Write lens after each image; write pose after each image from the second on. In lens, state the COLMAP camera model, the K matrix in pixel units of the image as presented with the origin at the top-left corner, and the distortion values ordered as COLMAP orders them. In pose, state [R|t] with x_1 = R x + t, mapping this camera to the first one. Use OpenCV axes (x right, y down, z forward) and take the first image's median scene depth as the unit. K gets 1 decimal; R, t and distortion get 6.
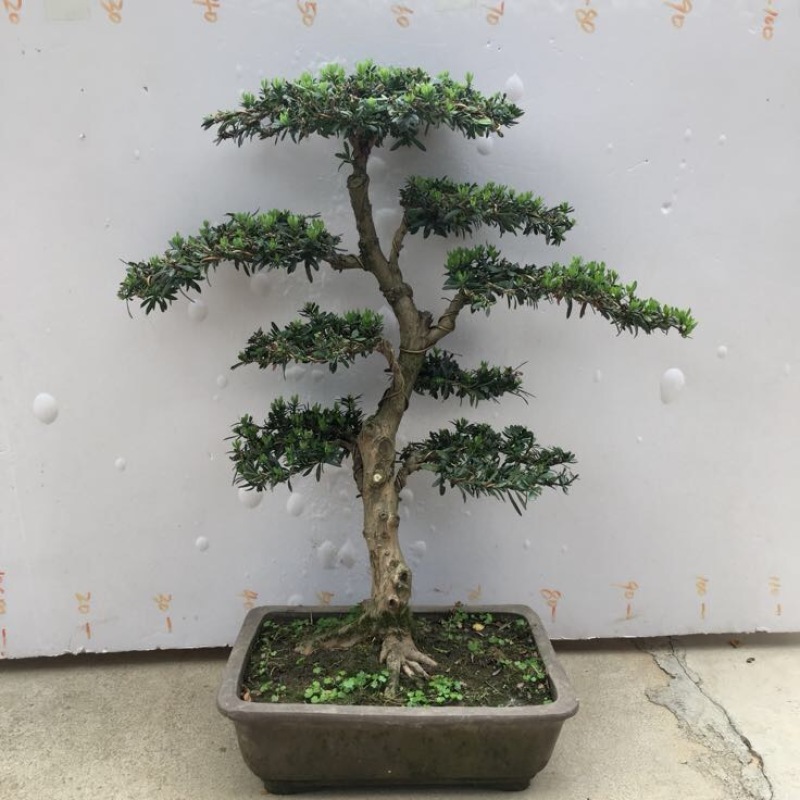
lens RADIAL K [[903.0, 0, 404.6], [0, 903.0, 412.1], [0, 0, 1]] dist [0.099489, -0.174678]
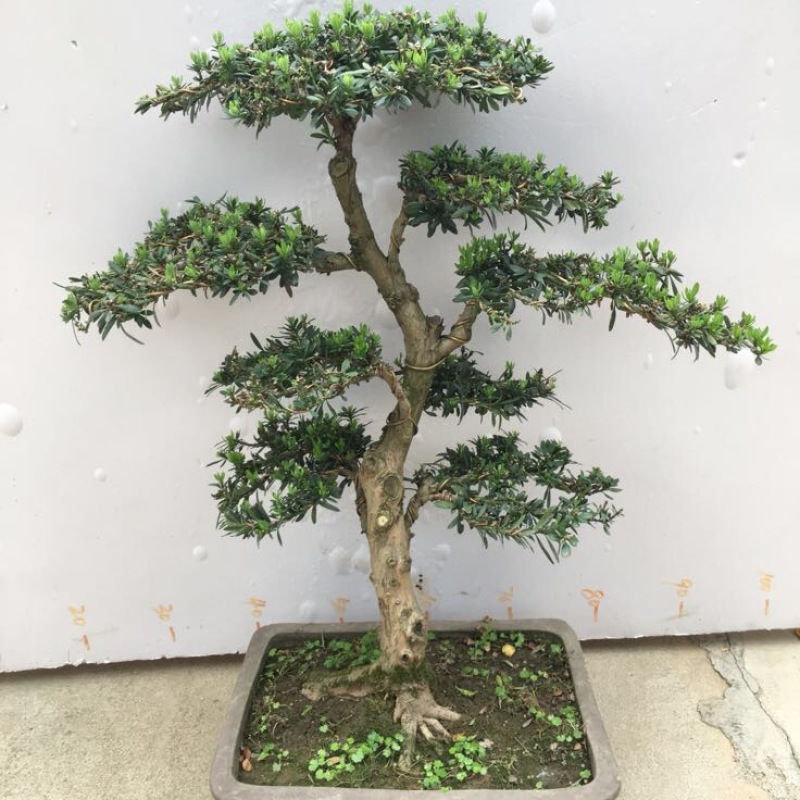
lens RADIAL K [[903.0, 0, 404.6], [0, 903.0, 412.1], [0, 0, 1]] dist [0.099489, -0.174678]
pose [[0.998106, -0.024751, -0.056312, 0.039749], [0.034308, 0.983854, 0.175656, -0.171619], [0.051055, -0.177255, 0.982840, 0.179324]]
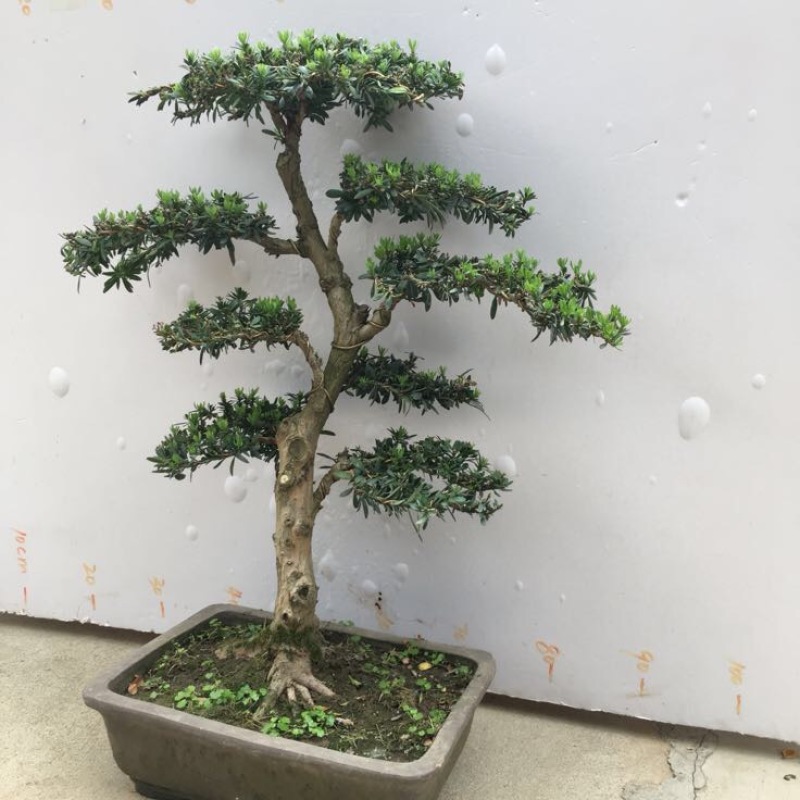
lens RADIAL K [[903.0, 0, 404.6], [0, 903.0, 412.1], [0, 0, 1]] dist [0.099489, -0.174678]
pose [[0.935388, 0.091299, -0.341635, 0.384352], [-0.102743, 0.994587, -0.015513, 0.006009], [0.338370, 0.049611, 0.939705, 0.164114]]
